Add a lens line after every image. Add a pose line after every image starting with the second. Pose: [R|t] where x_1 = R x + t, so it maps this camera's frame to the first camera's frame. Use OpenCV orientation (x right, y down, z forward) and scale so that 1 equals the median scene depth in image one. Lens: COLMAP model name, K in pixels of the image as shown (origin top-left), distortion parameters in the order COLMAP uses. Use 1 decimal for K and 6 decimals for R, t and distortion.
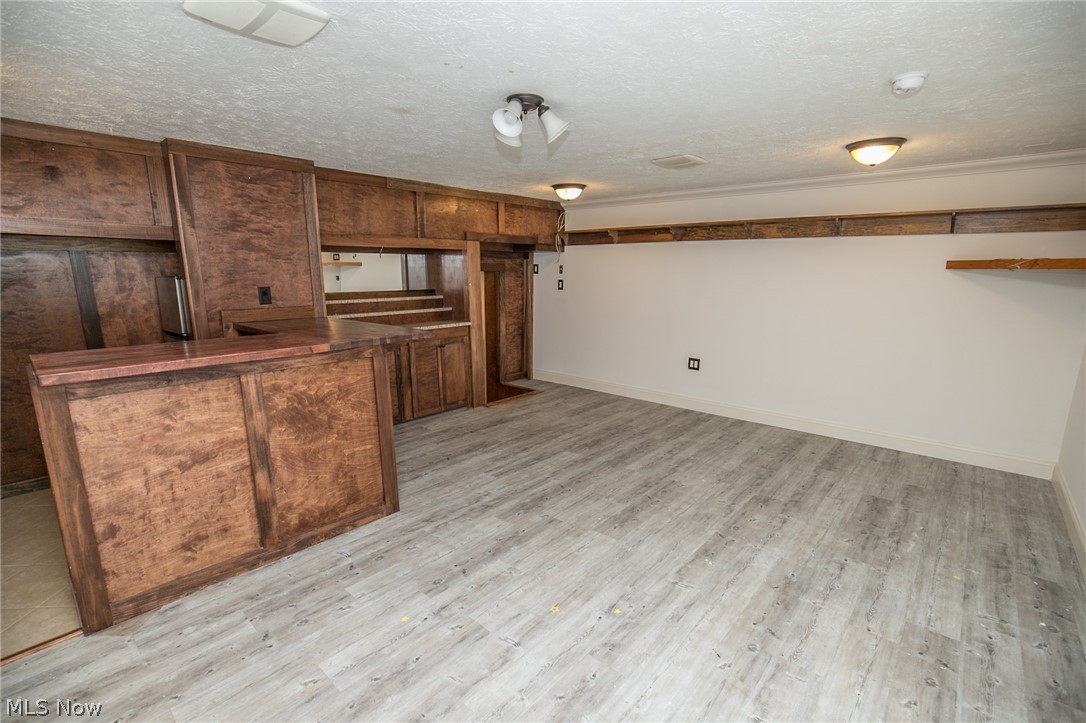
lens RADIAL K [[489.5, 0, 546.6], [0, 489.5, 363.2], [0, 0, 1]] dist [-0.015649, 0.003355]
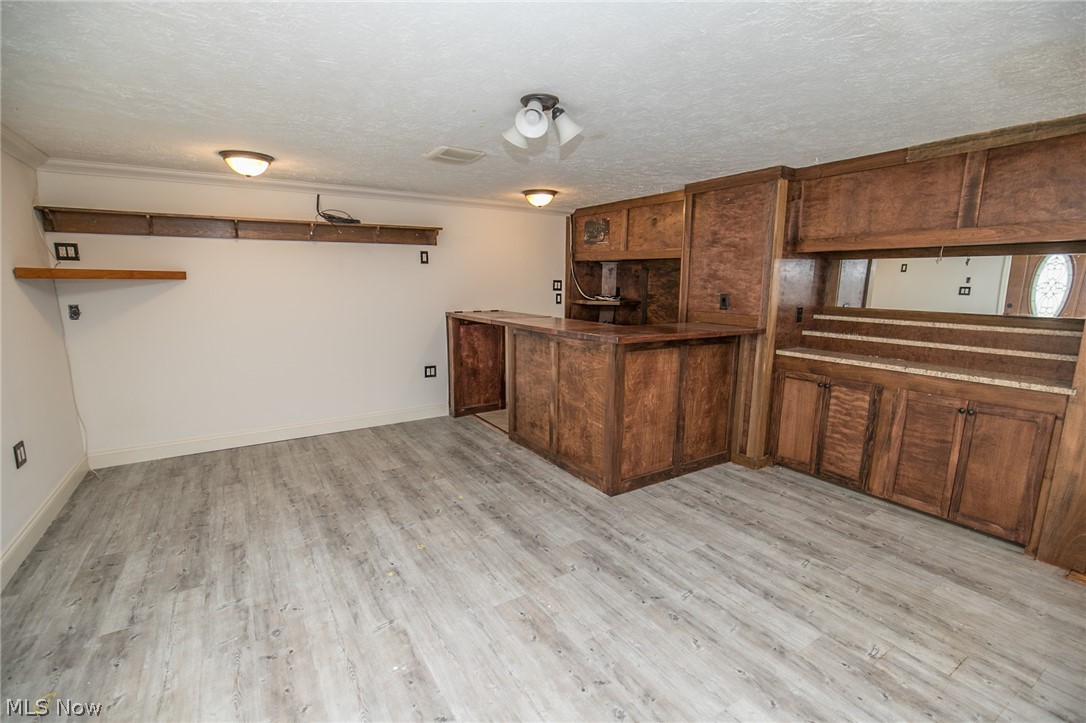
lens RADIAL K [[489.5, 0, 541.6], [0, 489.5, 366.5], [0, 0, 1]] dist [-0.015649, 0.003355]
pose [[-0.270704, 0.163819, -0.948621, 0.640097], [-0.188025, 0.957438, 0.218997, -0.165026], [0.944122, 0.237648, -0.228380, 0.900886]]
